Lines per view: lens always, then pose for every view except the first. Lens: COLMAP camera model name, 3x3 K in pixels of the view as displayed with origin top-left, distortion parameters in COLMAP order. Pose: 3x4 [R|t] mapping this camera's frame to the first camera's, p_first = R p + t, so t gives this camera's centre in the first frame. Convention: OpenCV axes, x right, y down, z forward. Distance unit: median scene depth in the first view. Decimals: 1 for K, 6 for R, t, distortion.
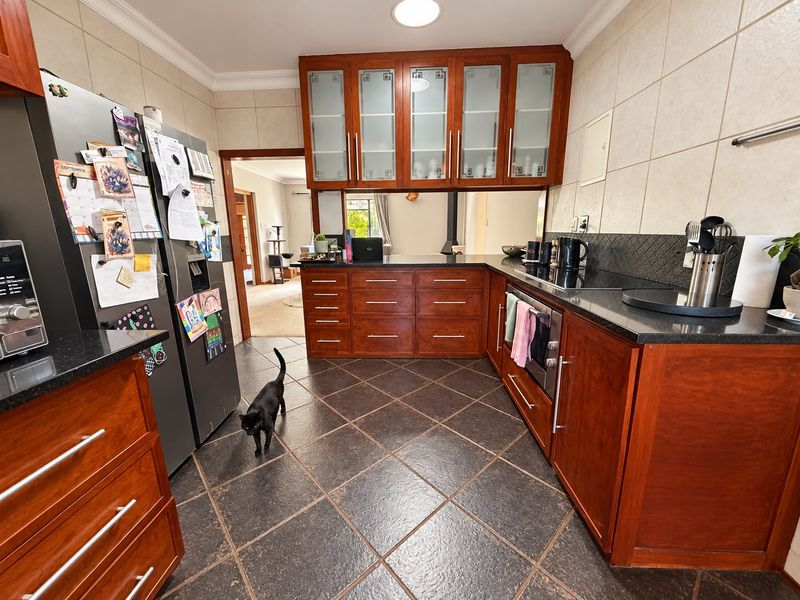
lens RADIAL K [[320.6, 0, 400.7], [0, 320.6, 299.5], [0, 0, 1]] dist [0.000087, 0.000038]
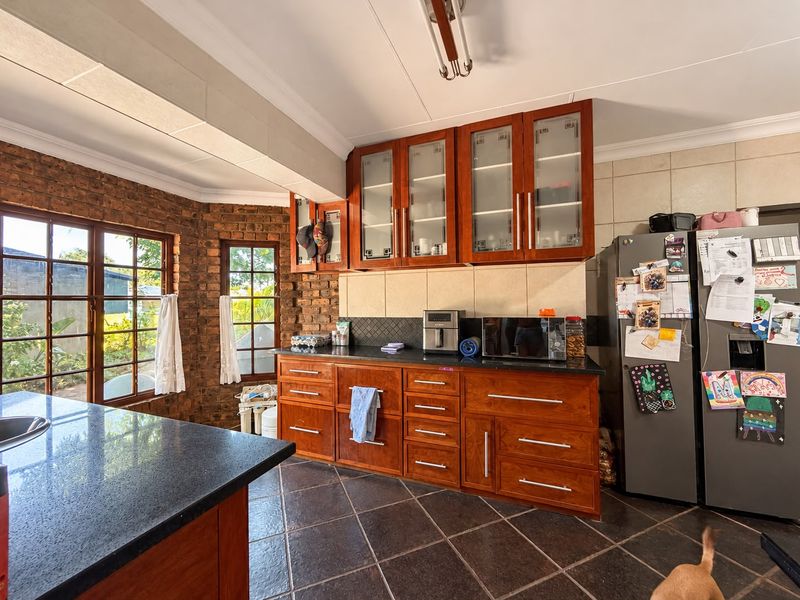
lens RADIAL K [[320.6, 0, 397.7], [0, 320.6, 301.4], [0, 0, 1]] dist [0.000087, 0.000038]
pose [[-0.328892, 0.000810, -0.944367, 0.942304], [-0.190420, 0.979403, 0.067158, -0.126224], [0.924970, 0.201914, -0.321964, 0.317486]]
